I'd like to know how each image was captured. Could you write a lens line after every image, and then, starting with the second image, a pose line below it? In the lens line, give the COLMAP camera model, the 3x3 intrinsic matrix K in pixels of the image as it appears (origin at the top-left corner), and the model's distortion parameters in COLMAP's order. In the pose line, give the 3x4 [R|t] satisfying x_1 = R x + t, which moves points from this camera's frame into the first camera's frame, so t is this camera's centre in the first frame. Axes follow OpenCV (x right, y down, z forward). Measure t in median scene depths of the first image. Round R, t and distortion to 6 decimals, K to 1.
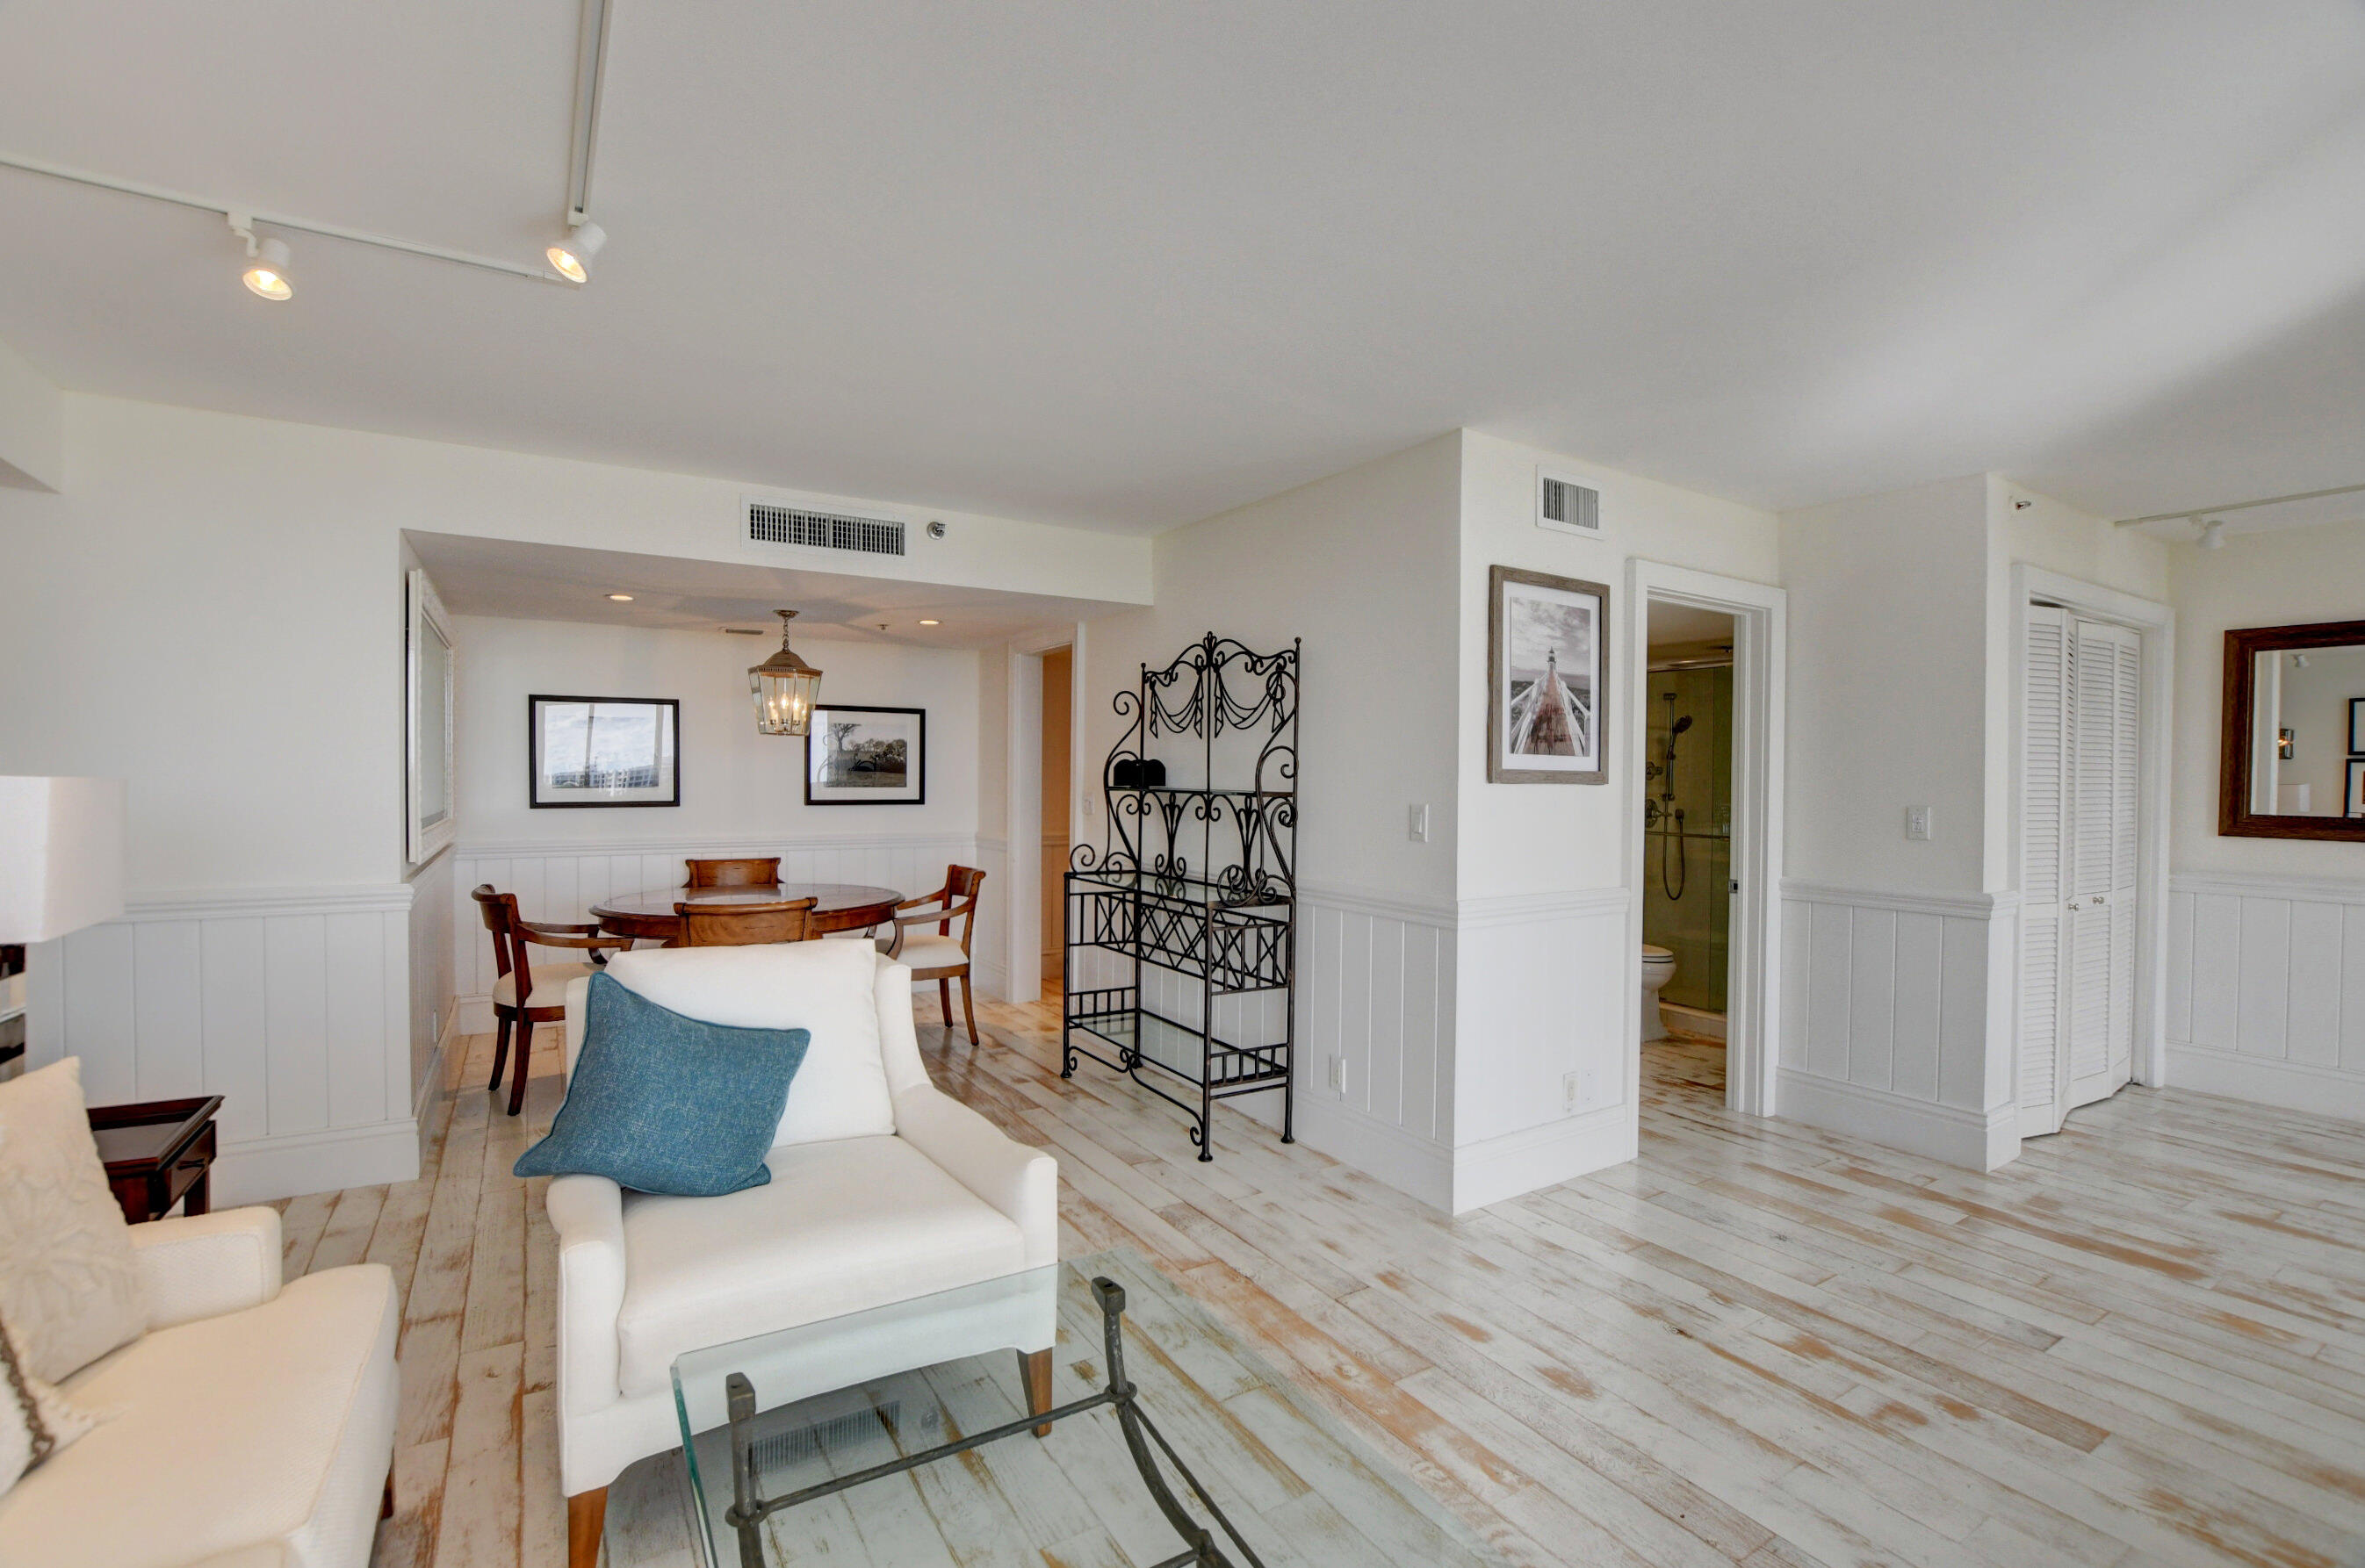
lens RADIAL K [[1043.7, 0, 1173.8], [0, 1043.7, 788.7], [0, 0, 1]] dist [-0.032530, 0.004672]
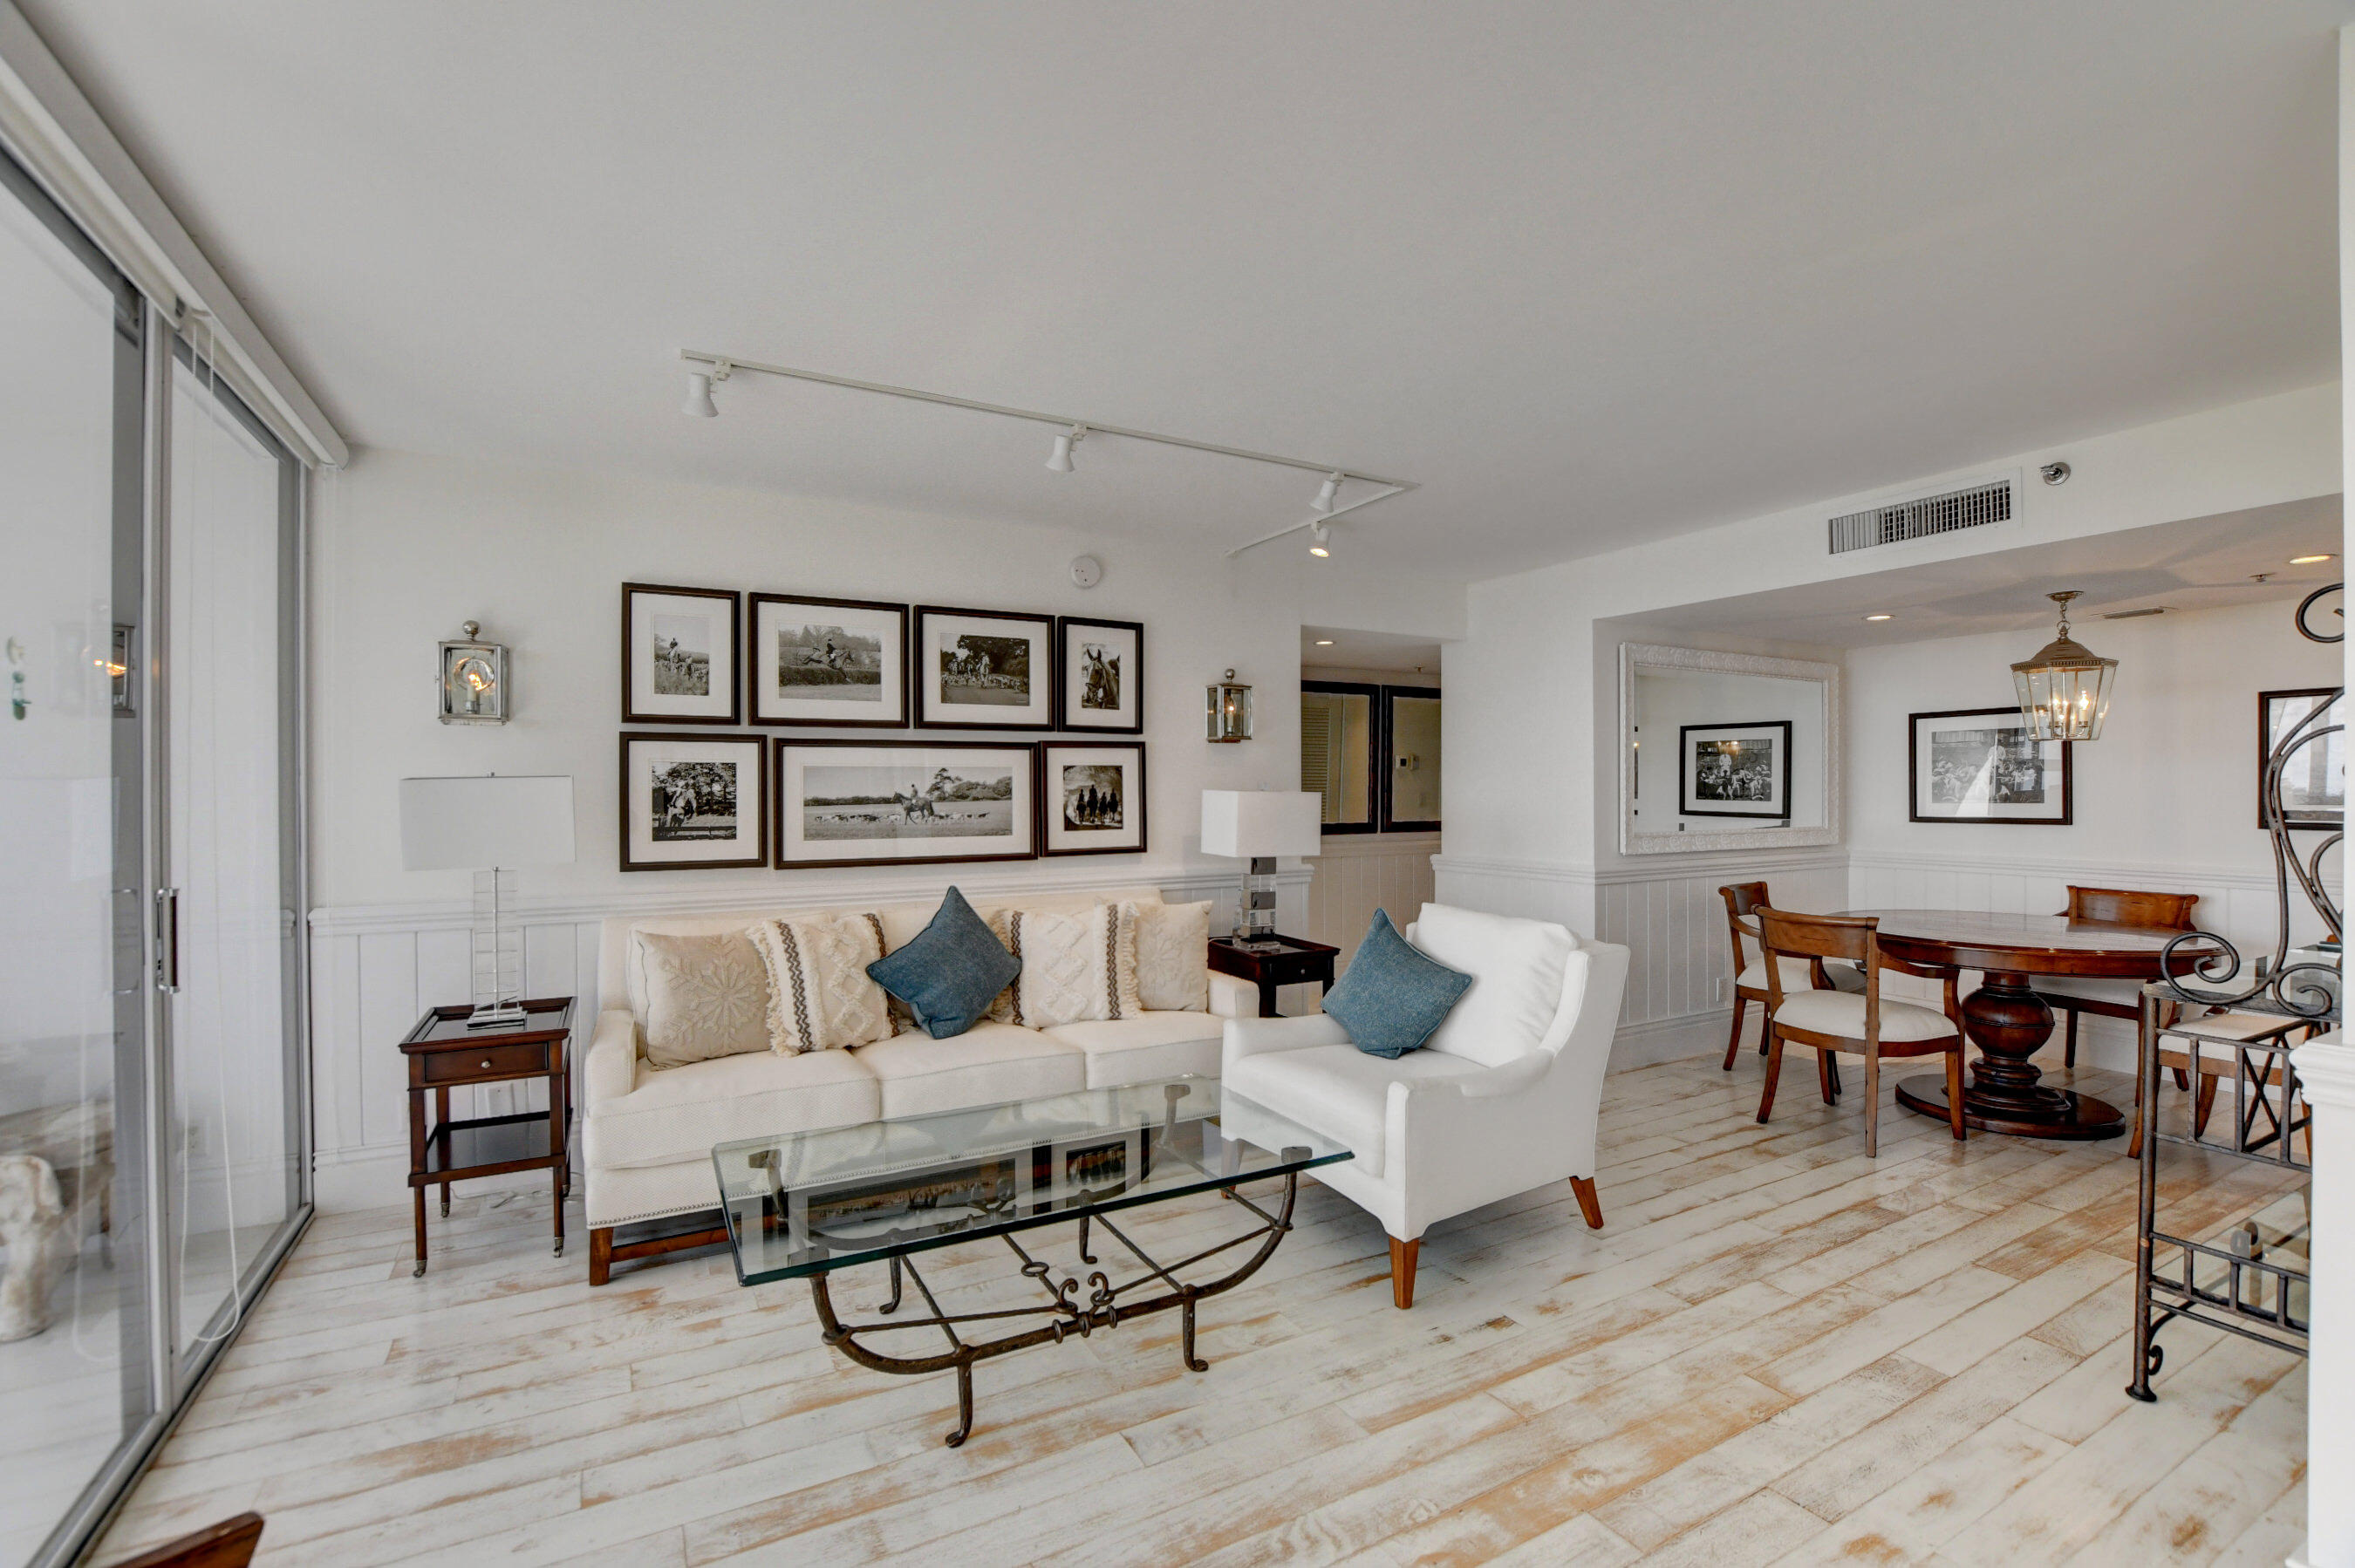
lens RADIAL K [[1038.1, 0, 1163.8], [0, 1038.1, 793.2], [0, 0, 1]] dist [-0.033004, 0.003992]
pose [[-0.058214, -0.004896, -0.998292, 0.709461], [-0.009598, 0.999944, -0.004345, 0.001803], [0.998258, 0.009329, -0.058258, 0.472236]]
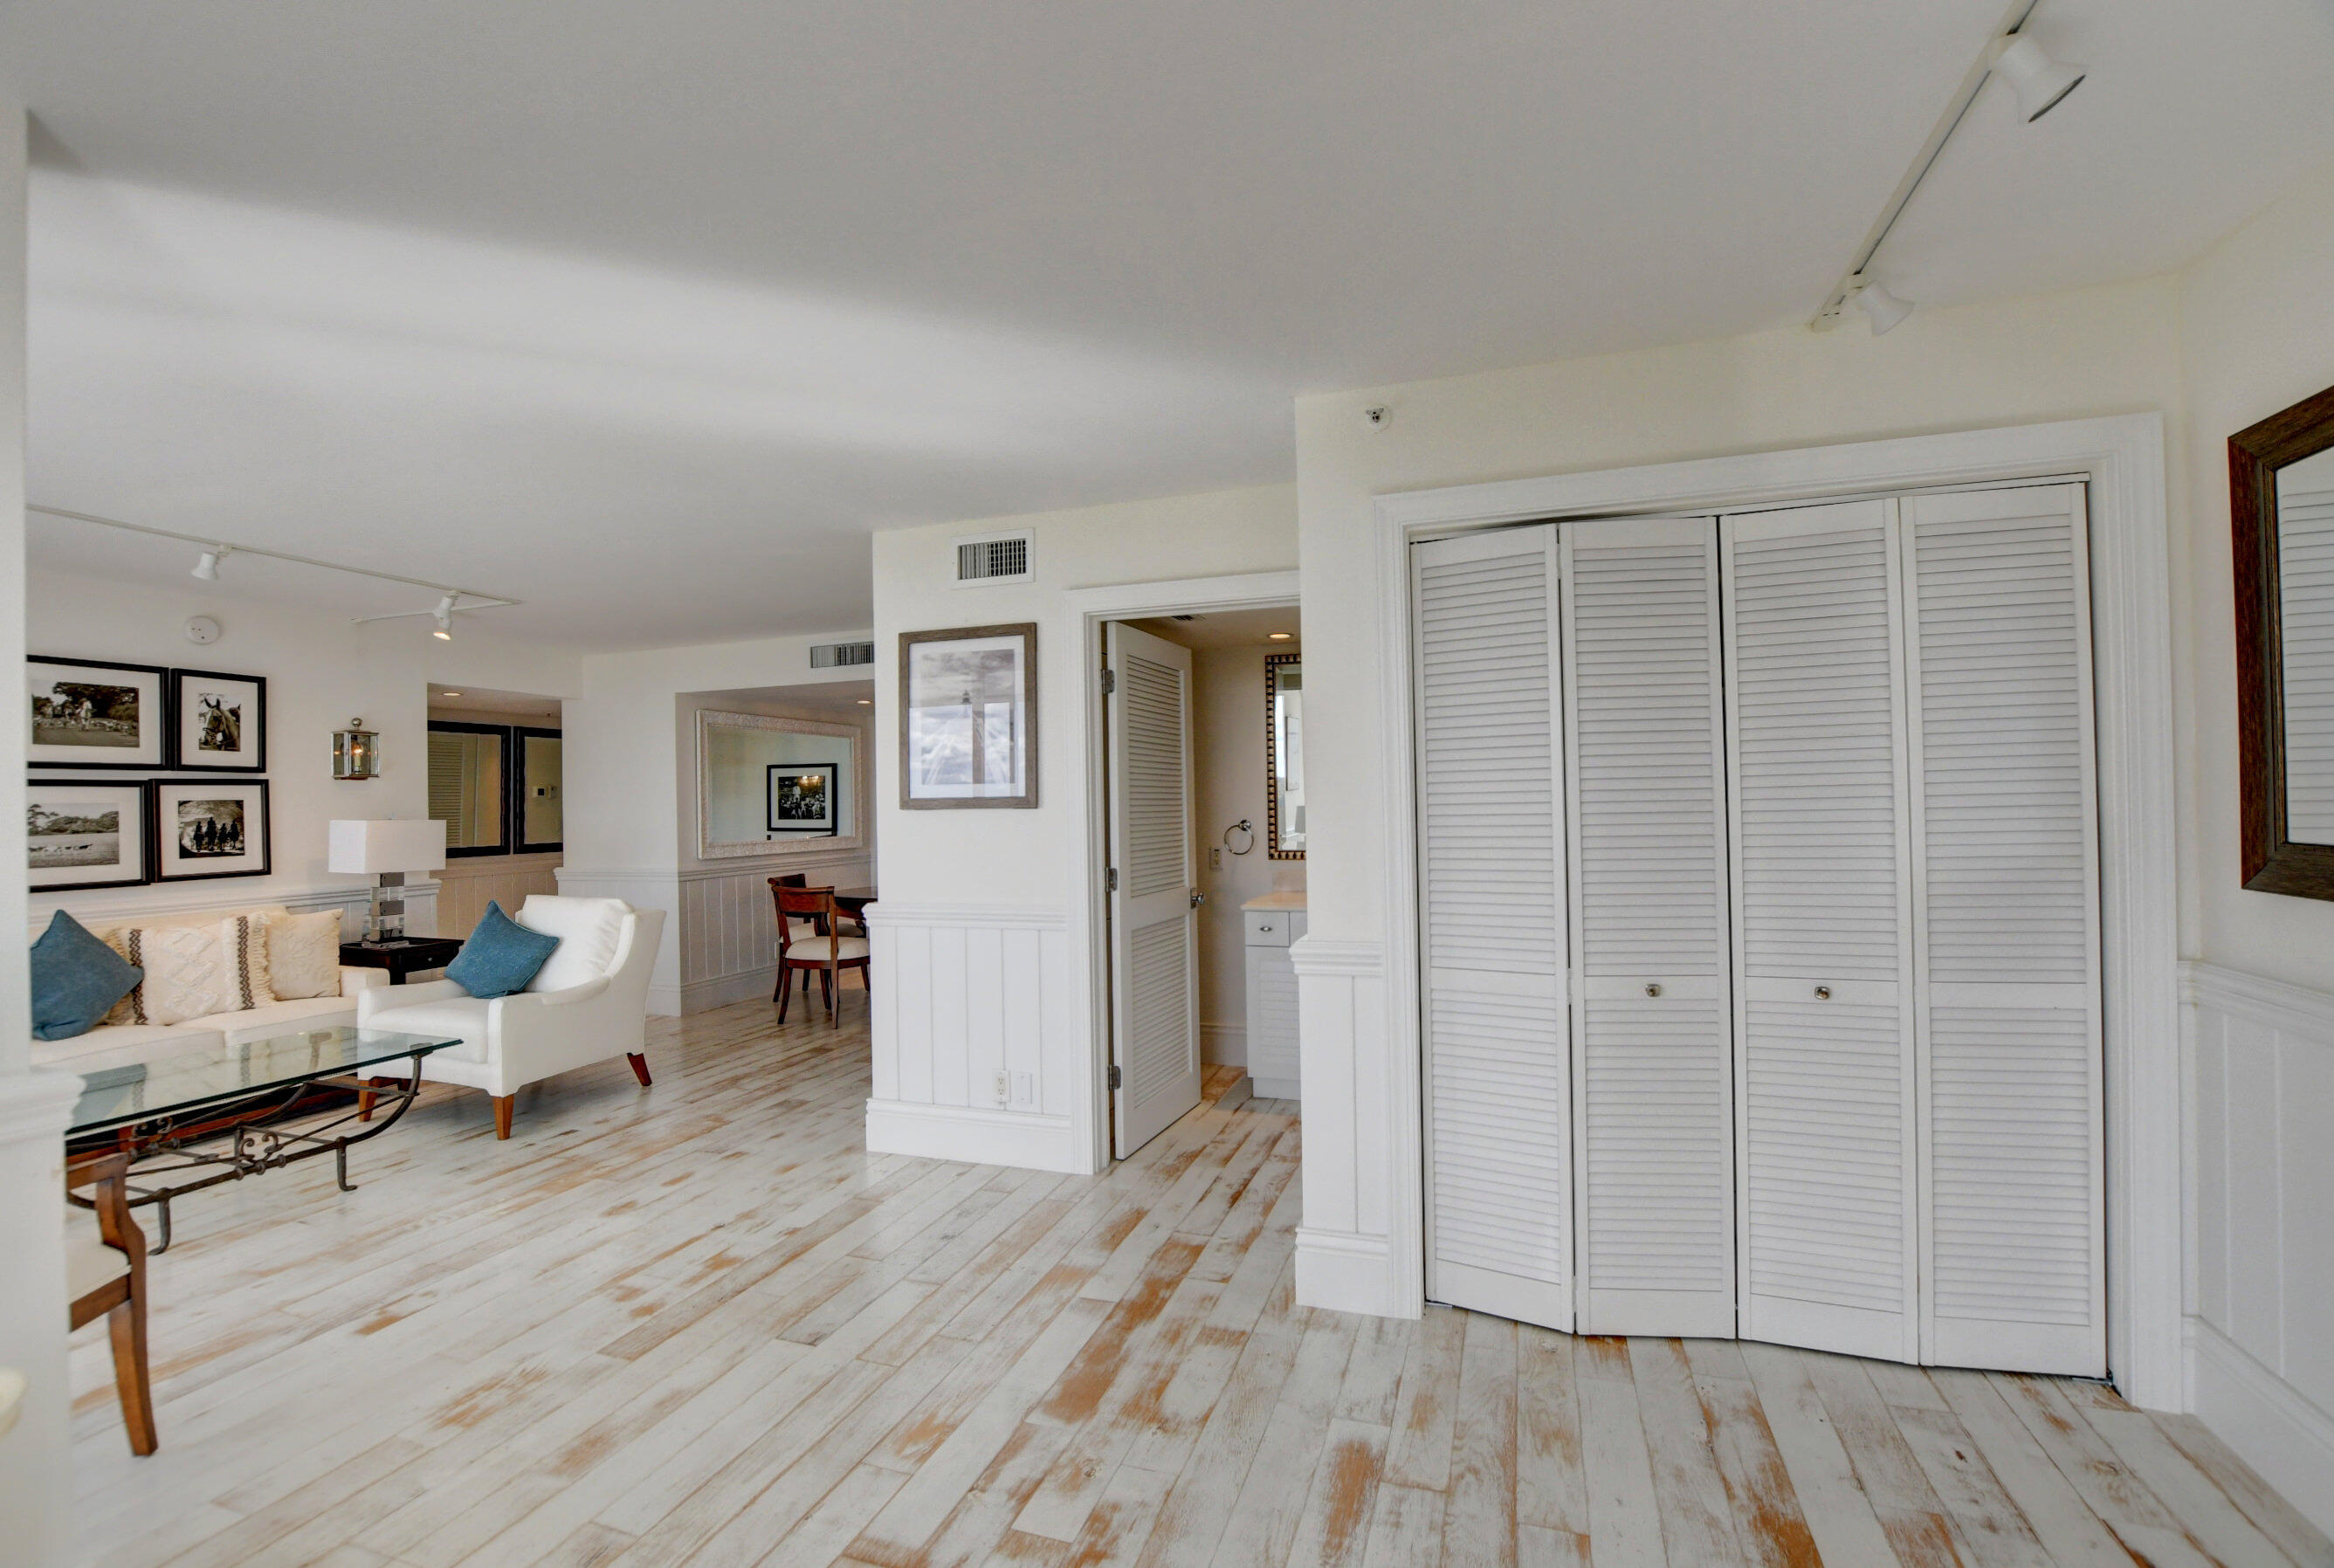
lens RADIAL K [[1028.8, 0, 1153.5], [0, 1028.8, 793.2], [0, 0, 1]] dist [-0.033004, 0.003992]
pose [[0.633137, -0.029356, -0.773483, 1.379618], [0.015818, 0.999563, -0.024989, 0.009236], [0.773878, 0.003587, 0.633324, 0.442273]]
